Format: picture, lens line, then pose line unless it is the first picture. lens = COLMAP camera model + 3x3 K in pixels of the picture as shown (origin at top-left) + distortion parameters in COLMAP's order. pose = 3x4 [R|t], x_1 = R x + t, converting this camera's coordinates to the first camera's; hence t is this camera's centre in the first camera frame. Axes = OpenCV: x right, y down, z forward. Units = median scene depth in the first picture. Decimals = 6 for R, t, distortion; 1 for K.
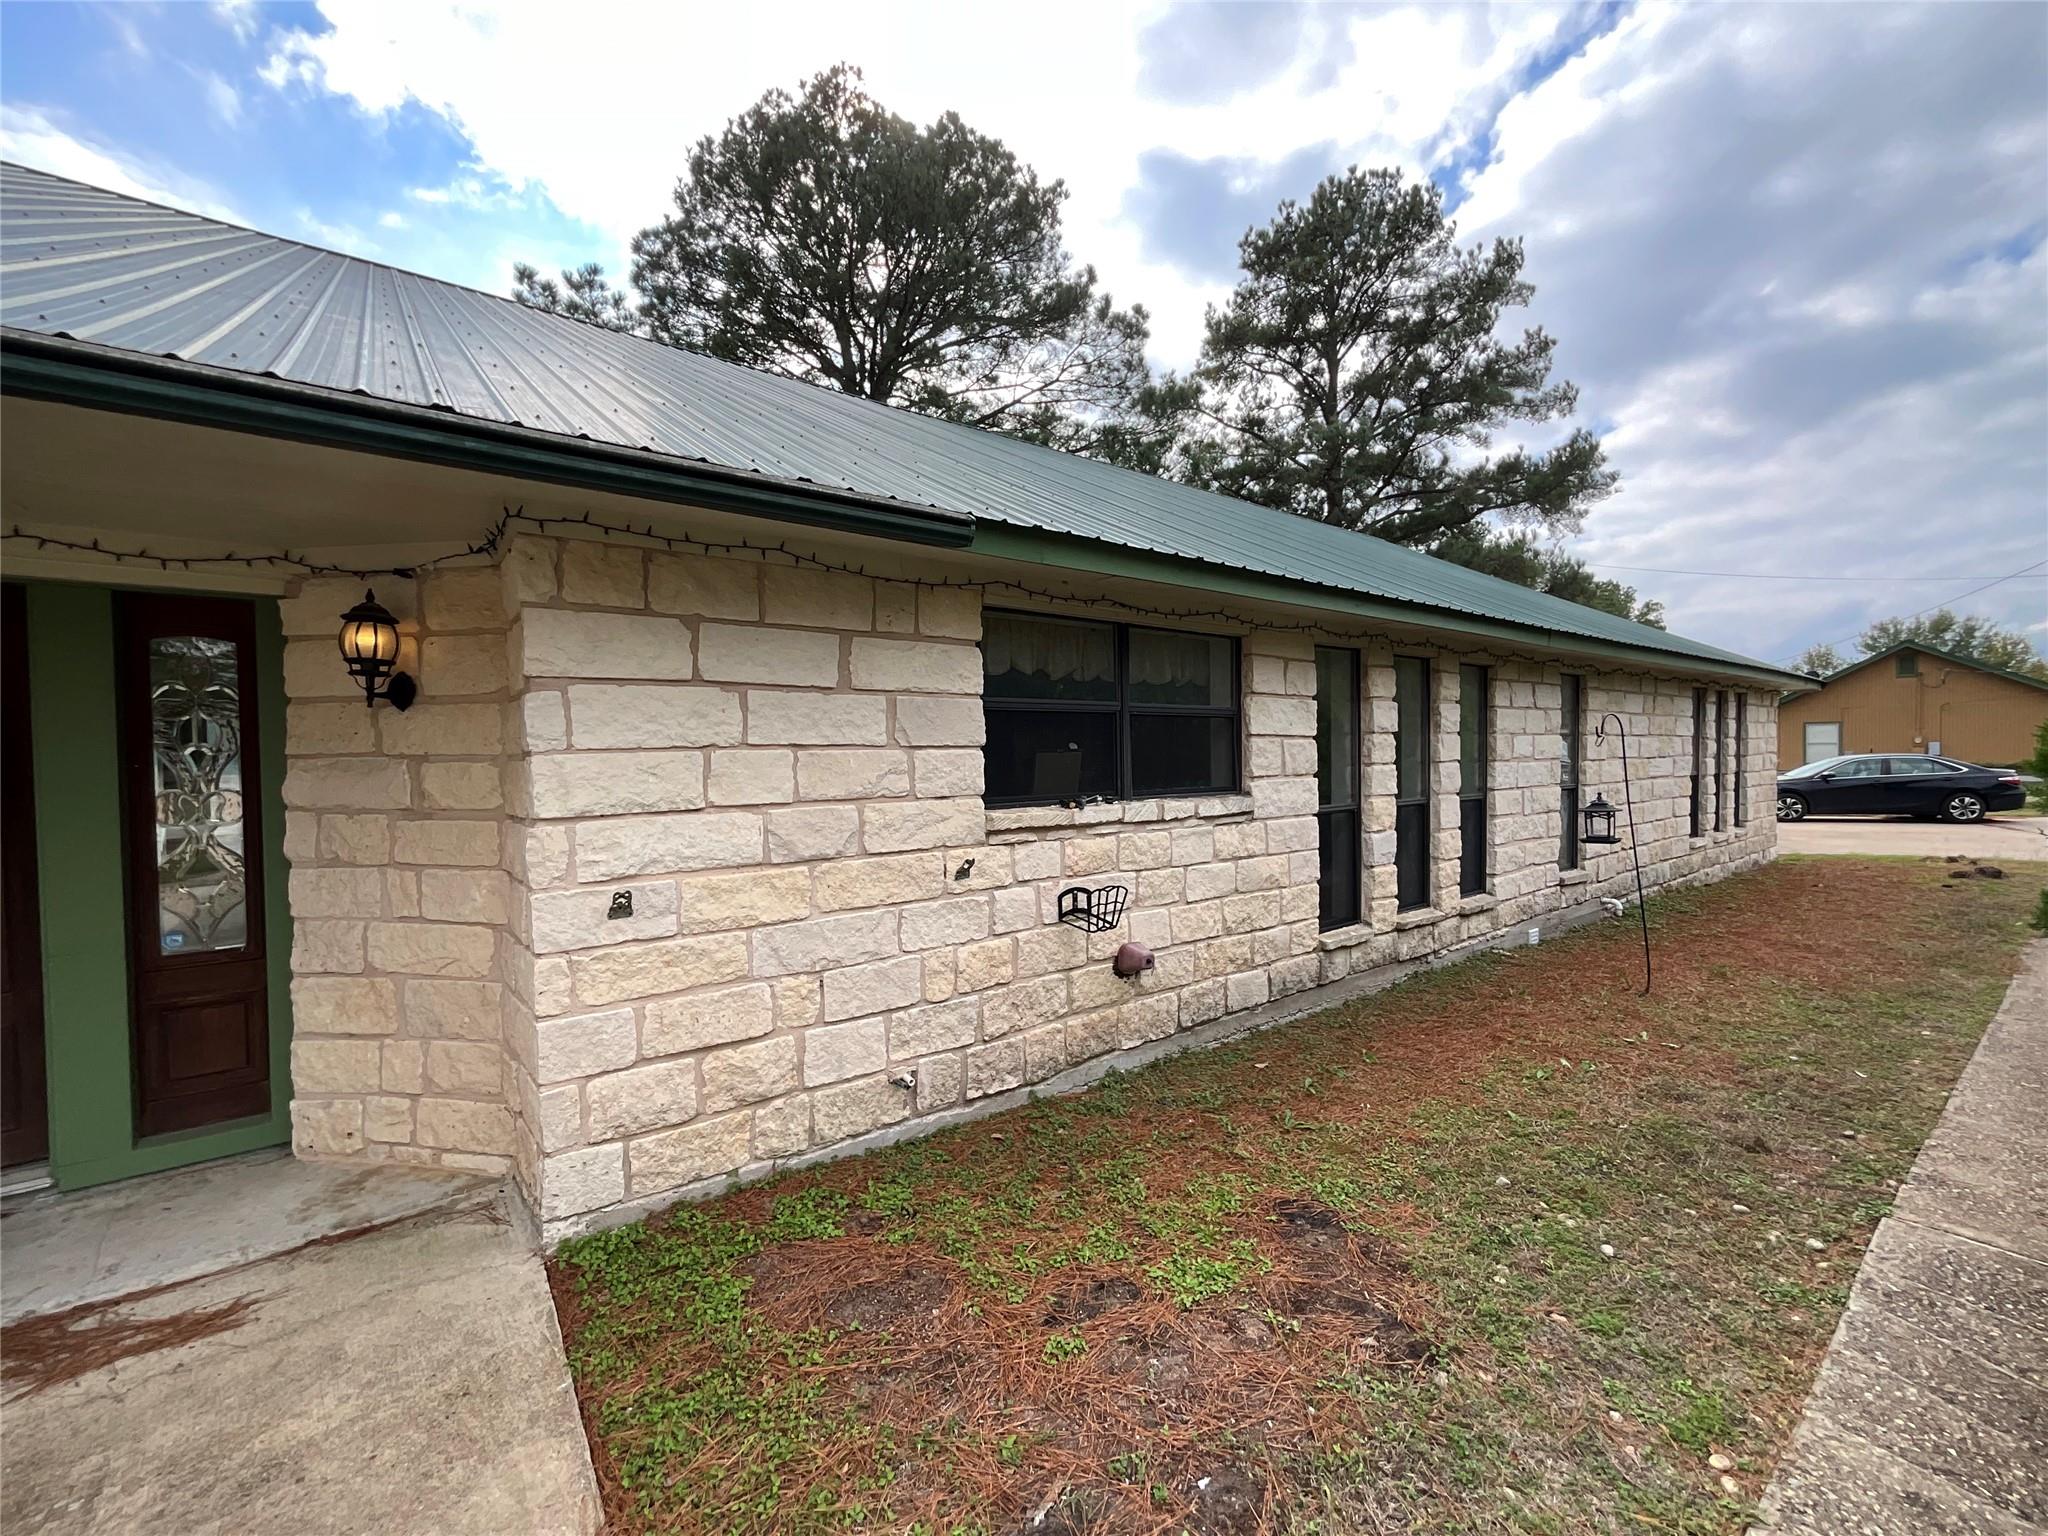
lens RADIAL K [[834.5, 0, 1037.1], [0, 834.5, 768.8], [0, 0, 1]] dist [0.027183, -0.004883]
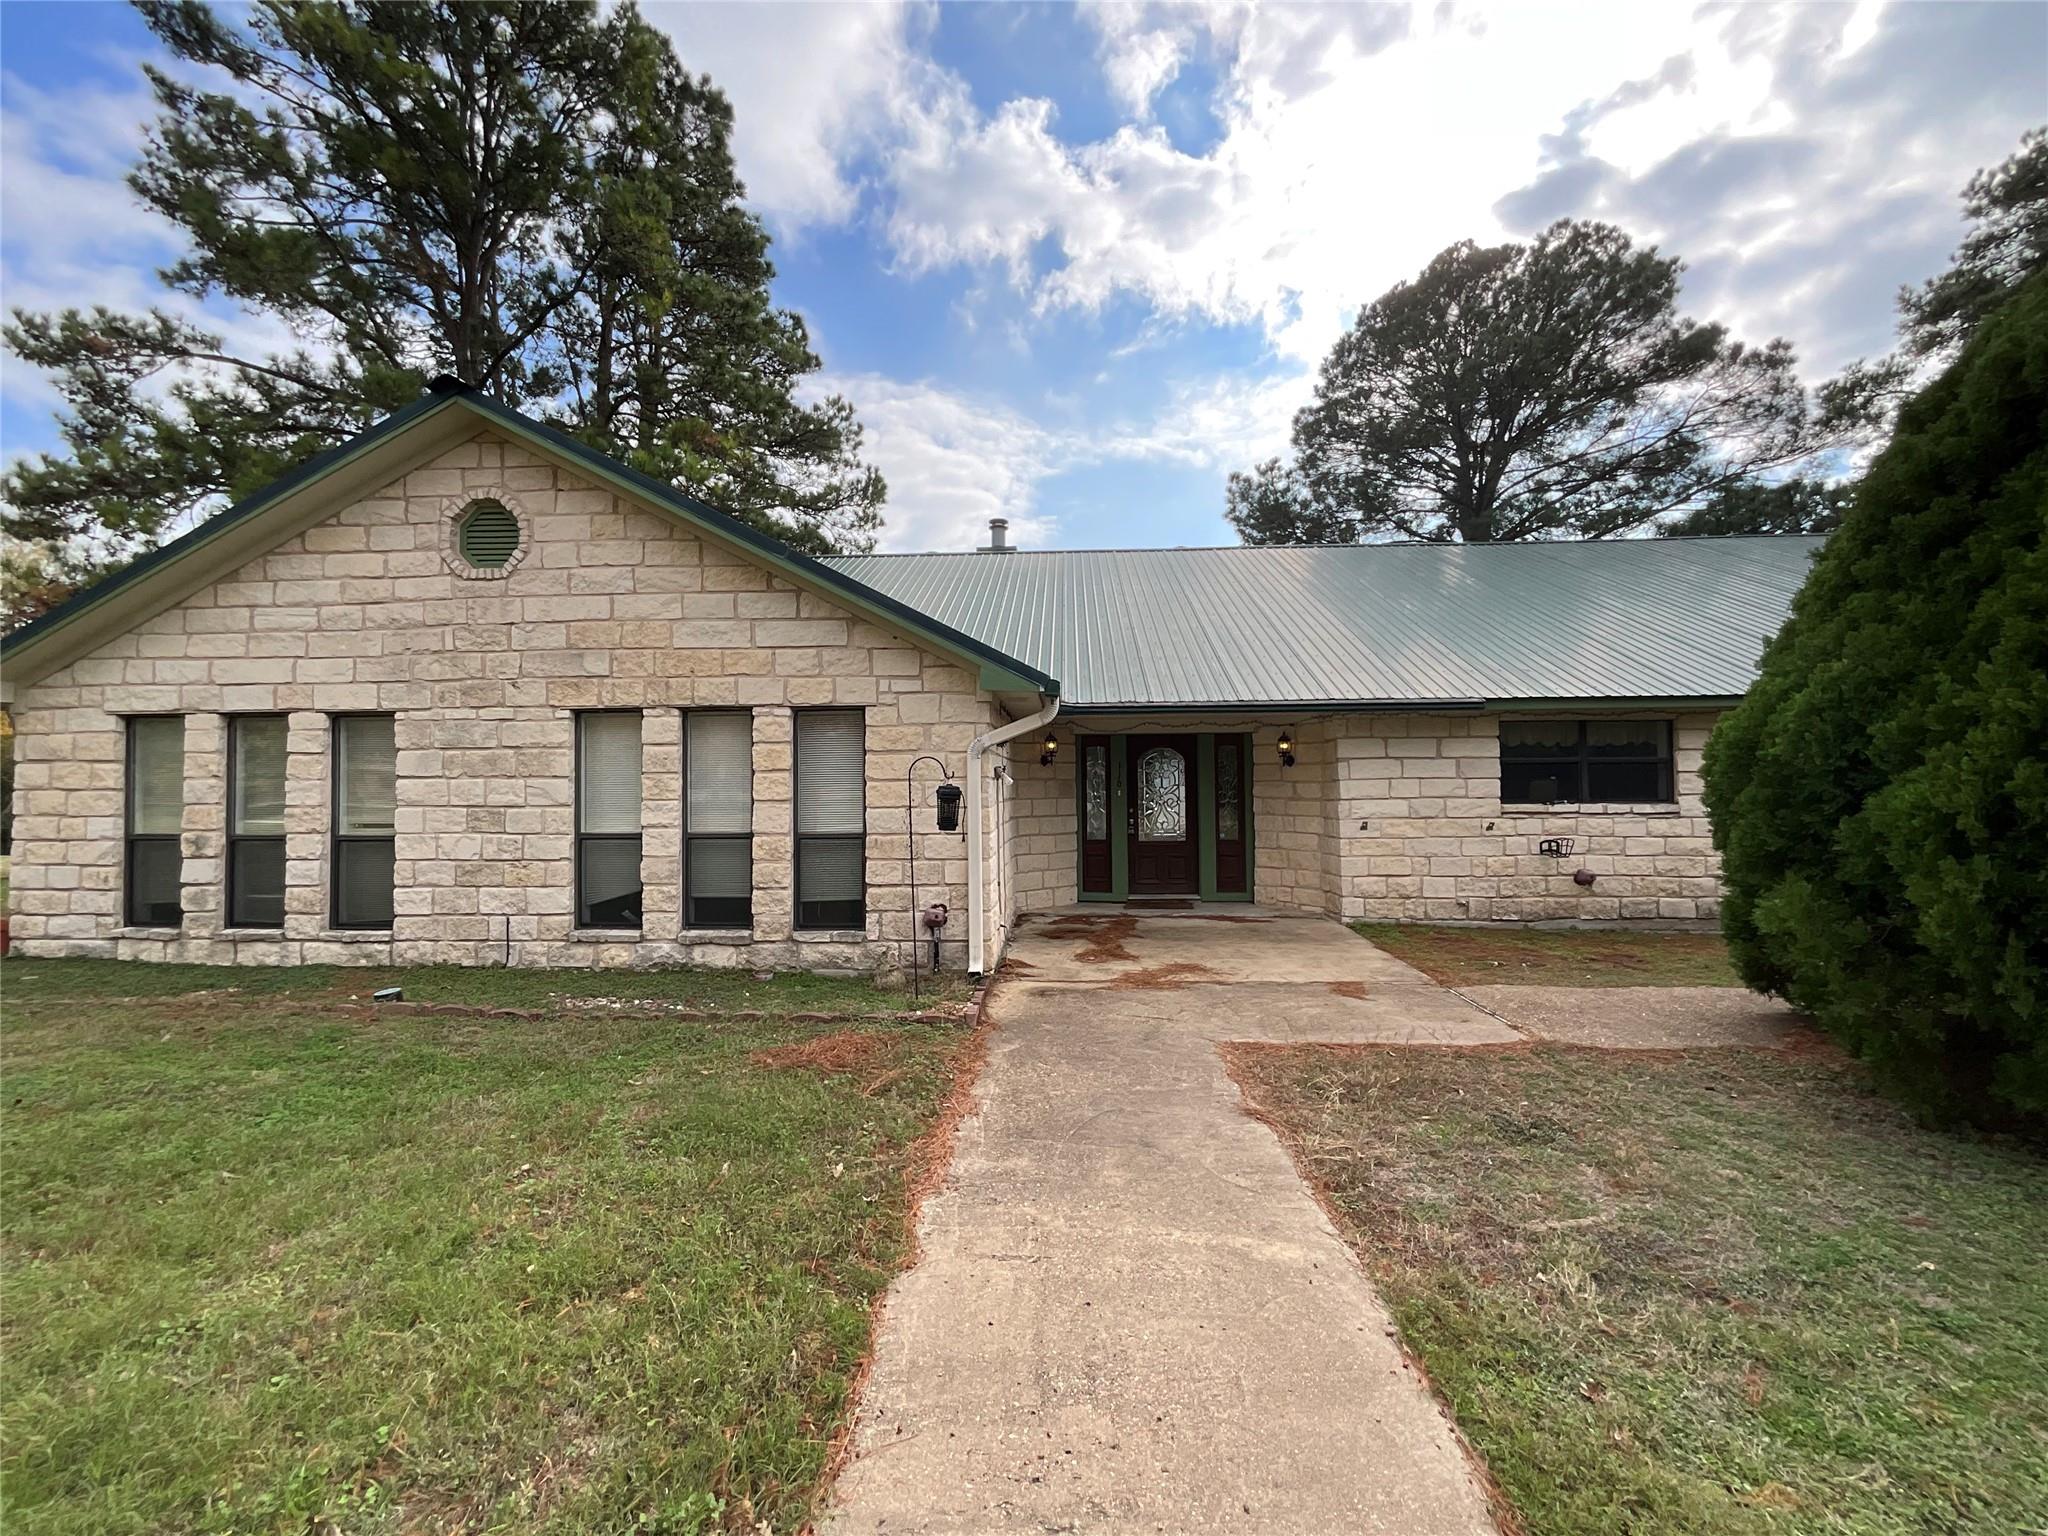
lens RADIAL K [[834.5, 0, 1035.9], [0, 834.5, 770.2], [0, 0, 1]] dist [0.027183, -0.004883]
pose [[0.767155, -0.003835, -0.641450, 0.420554], [-0.015889, 0.999562, -0.024979, 0.030042], [0.641265, 0.029355, 0.766758, -1.575964]]
